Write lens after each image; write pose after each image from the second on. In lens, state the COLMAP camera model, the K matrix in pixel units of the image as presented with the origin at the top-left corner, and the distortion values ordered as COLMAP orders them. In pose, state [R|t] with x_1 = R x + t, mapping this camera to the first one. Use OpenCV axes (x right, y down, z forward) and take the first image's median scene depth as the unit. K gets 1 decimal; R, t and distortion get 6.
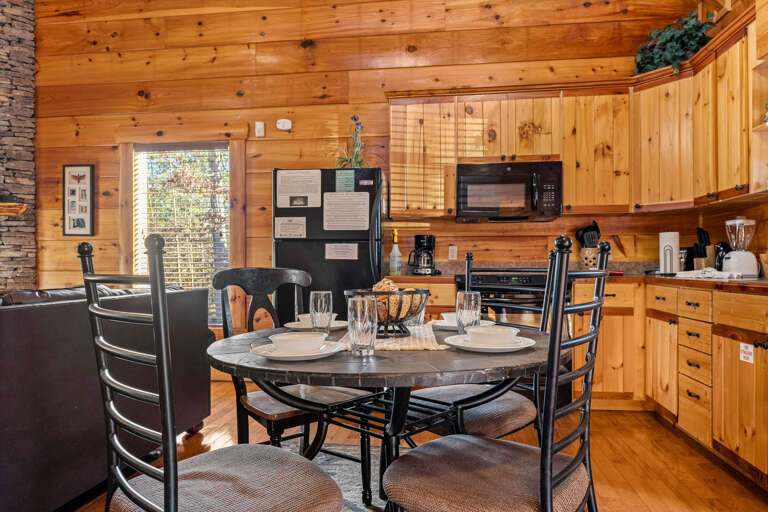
lens RADIAL K [[525.0, 0, 384.4], [0, 525.0, 261.8], [0, 0, 1]] dist [-0.001079, 0.002093]
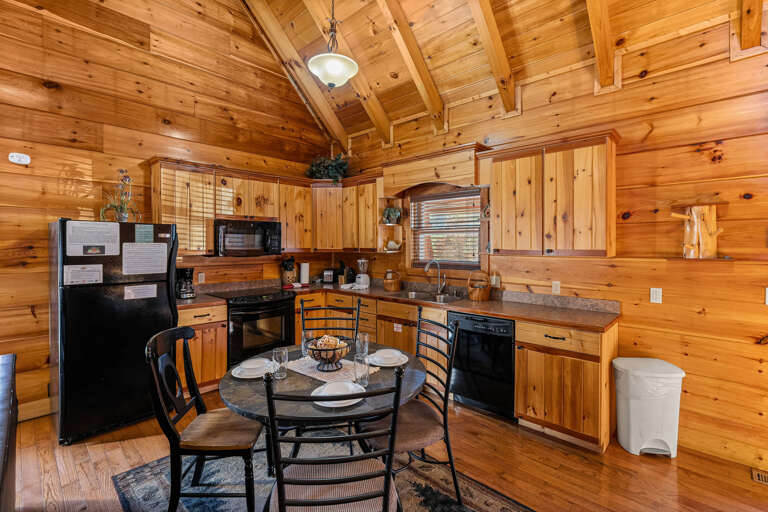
lens RADIAL K [[346.4, 0, 383.1], [0, 346.4, 242.5], [0, 0, 1]] dist [-0.002448, 0.000319]
pose [[0.582587, 0.005319, 0.812751, -0.365094], [-0.005805, 0.999980, -0.002384, -0.121480], [-0.812748, -0.003330, 0.582606, 0.074730]]
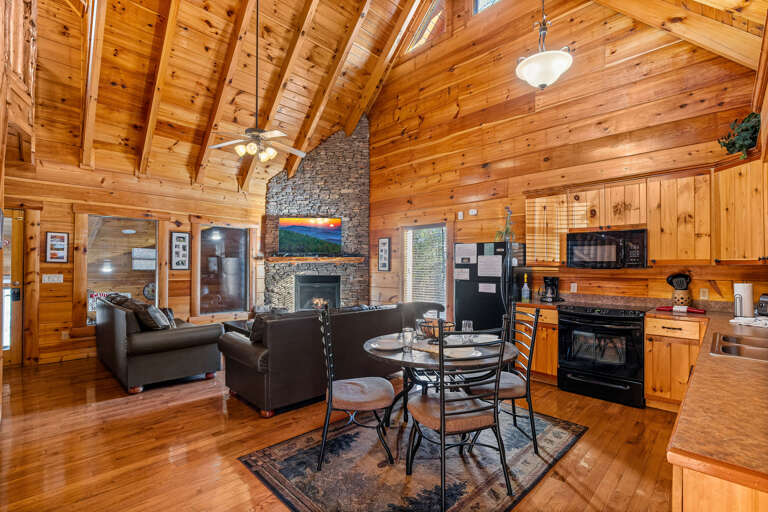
lens RADIAL K [[346.4, 0, 385.0], [0, 346.4, 259.5], [0, 0, 1]] dist [-0.002448, 0.000319]
pose [[0.803050, -0.006963, -0.595870, 0.315559], [-0.004539, 0.999831, -0.017800, -0.085978], [0.595894, 0.016999, 0.802883, -0.158462]]
